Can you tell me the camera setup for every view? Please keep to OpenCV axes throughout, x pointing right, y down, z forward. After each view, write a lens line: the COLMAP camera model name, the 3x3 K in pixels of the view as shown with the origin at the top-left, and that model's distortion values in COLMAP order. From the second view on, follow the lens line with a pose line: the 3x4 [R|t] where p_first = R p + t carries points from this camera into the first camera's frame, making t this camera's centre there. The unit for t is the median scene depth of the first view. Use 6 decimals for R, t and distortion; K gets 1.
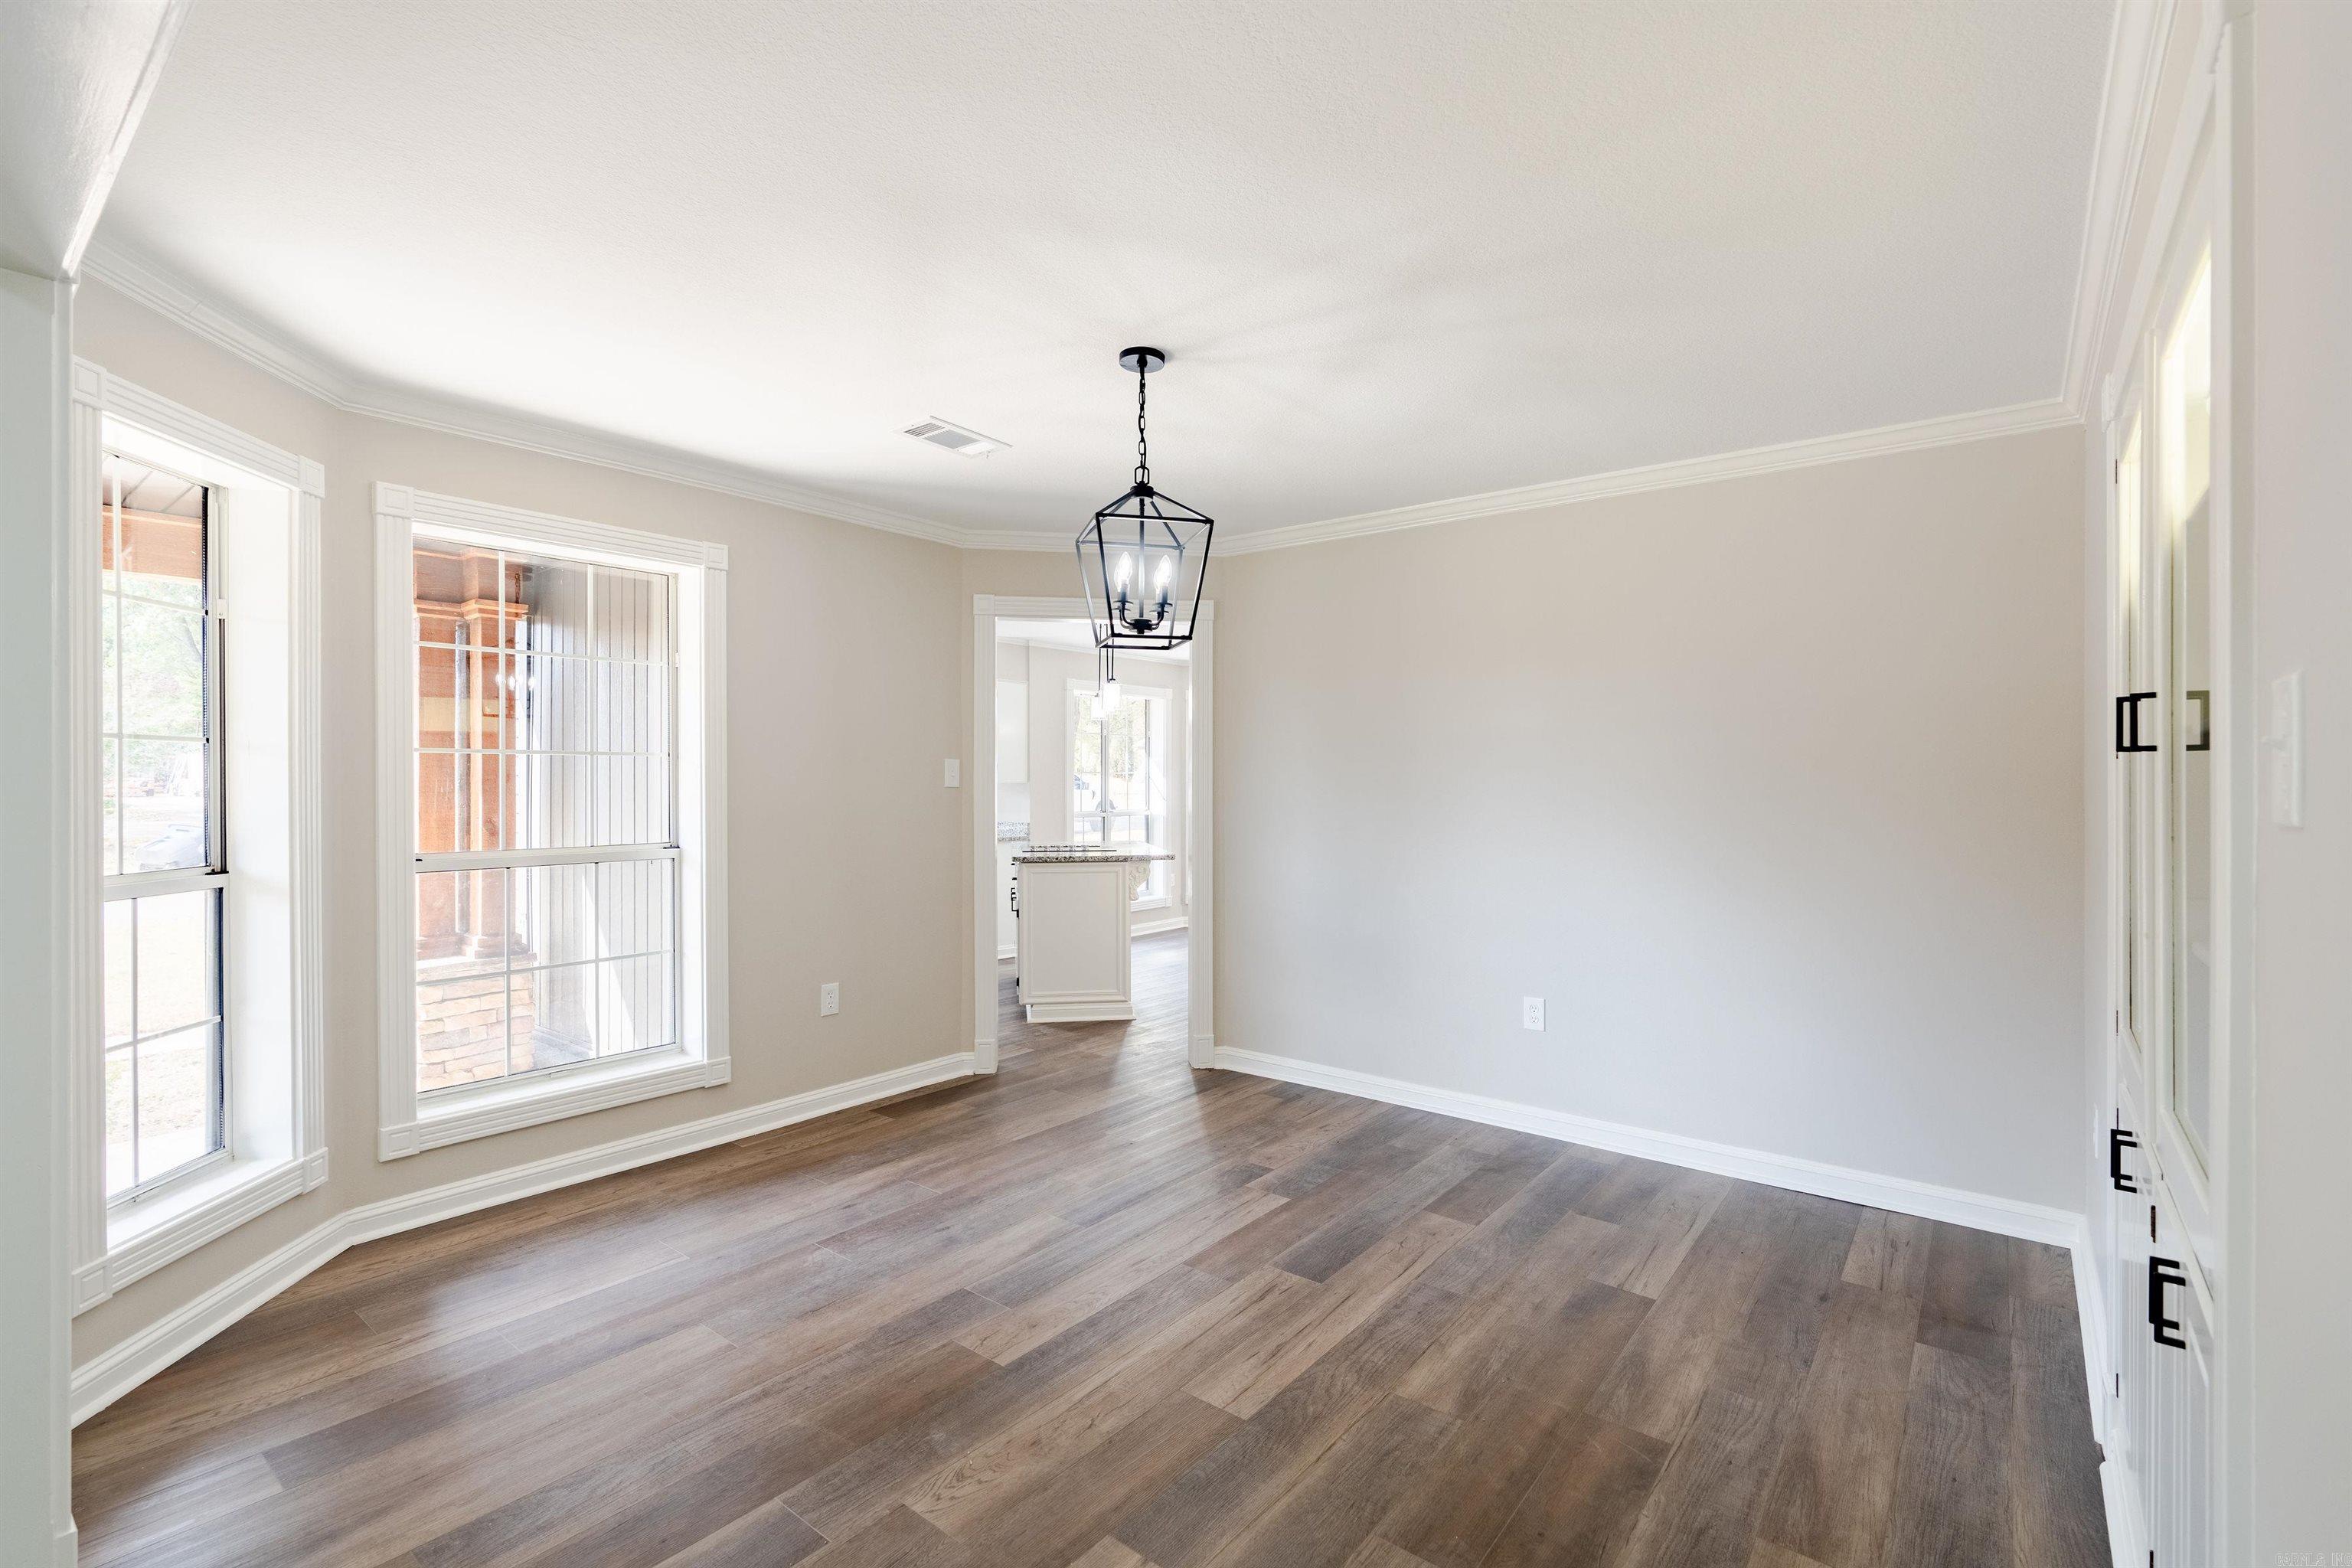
lens RADIAL K [[1059.3, 0, 1186.4], [0, 1059.3, 737.9], [0, 0, 1]] dist [0.000752, 0.000470]
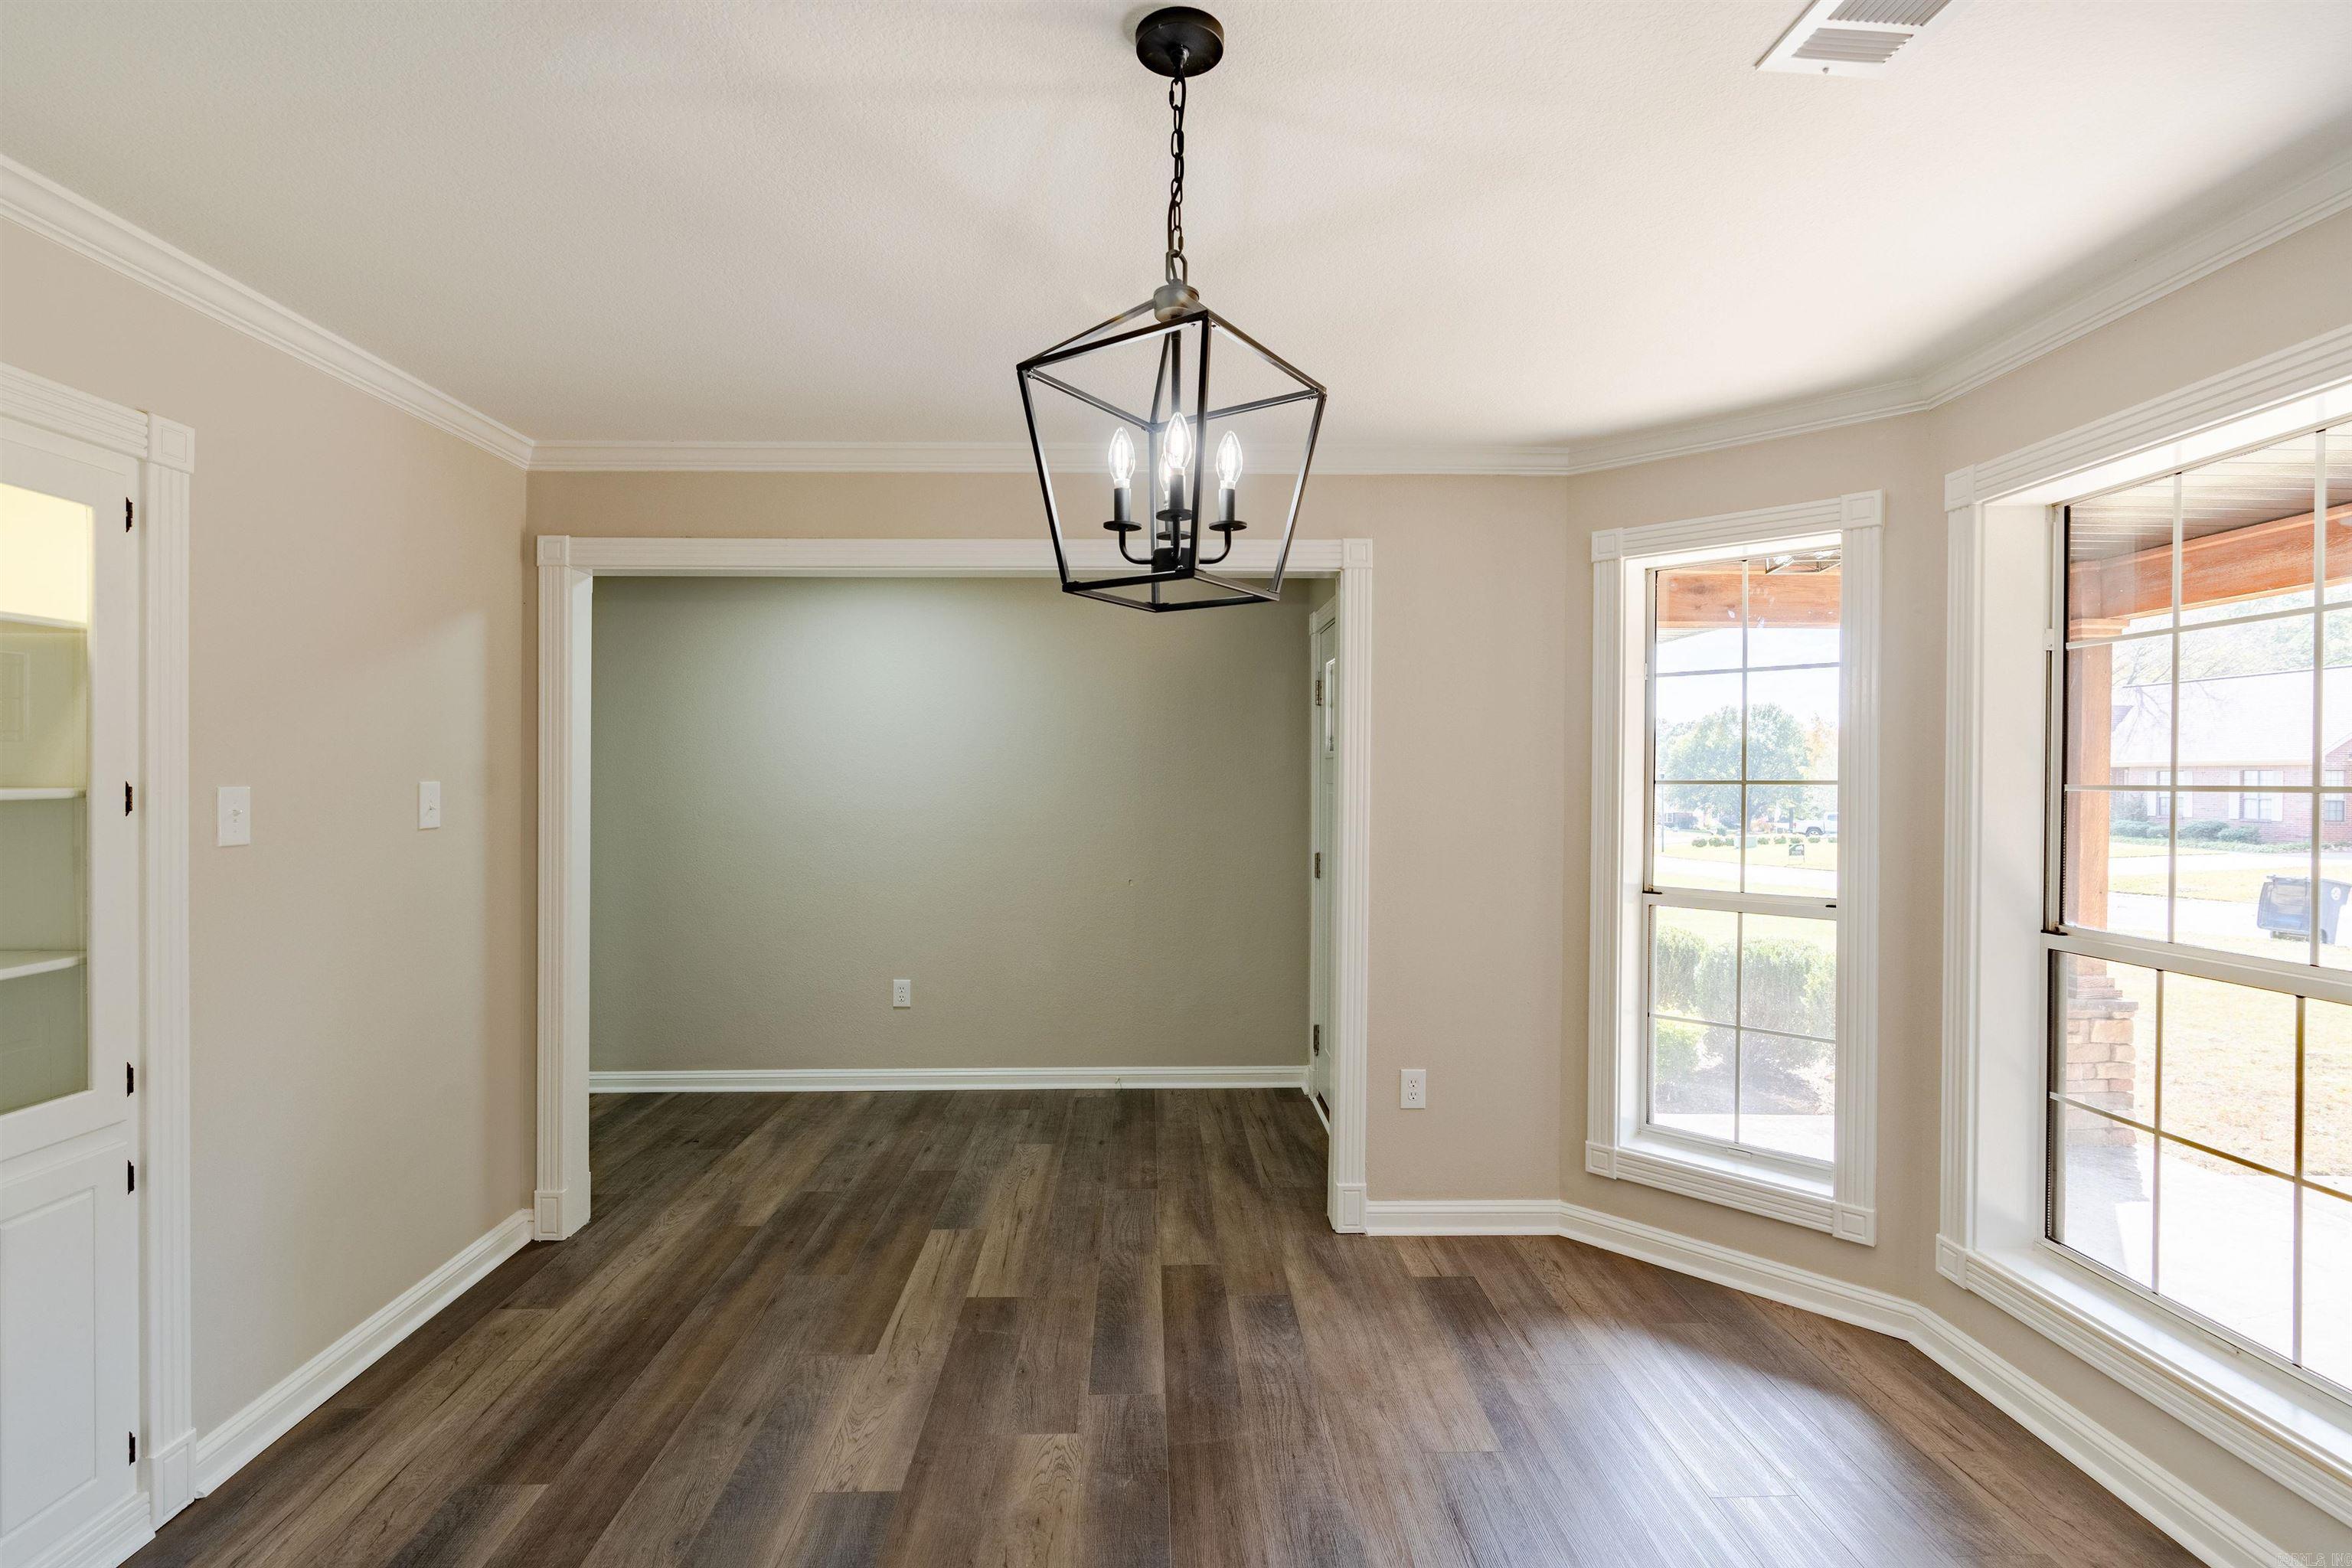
lens RADIAL K [[1082.4, 0, 1176.0], [0, 1082.4, 784.0], [0, 0, 1]] dist [-0.069990, 0.000072]
pose [[-0.762665, -0.005183, -0.646773, 0.335939], [-0.006496, 0.999979, -0.000353, 0.005052], [0.646761, 0.003932, -0.762683, 1.624534]]
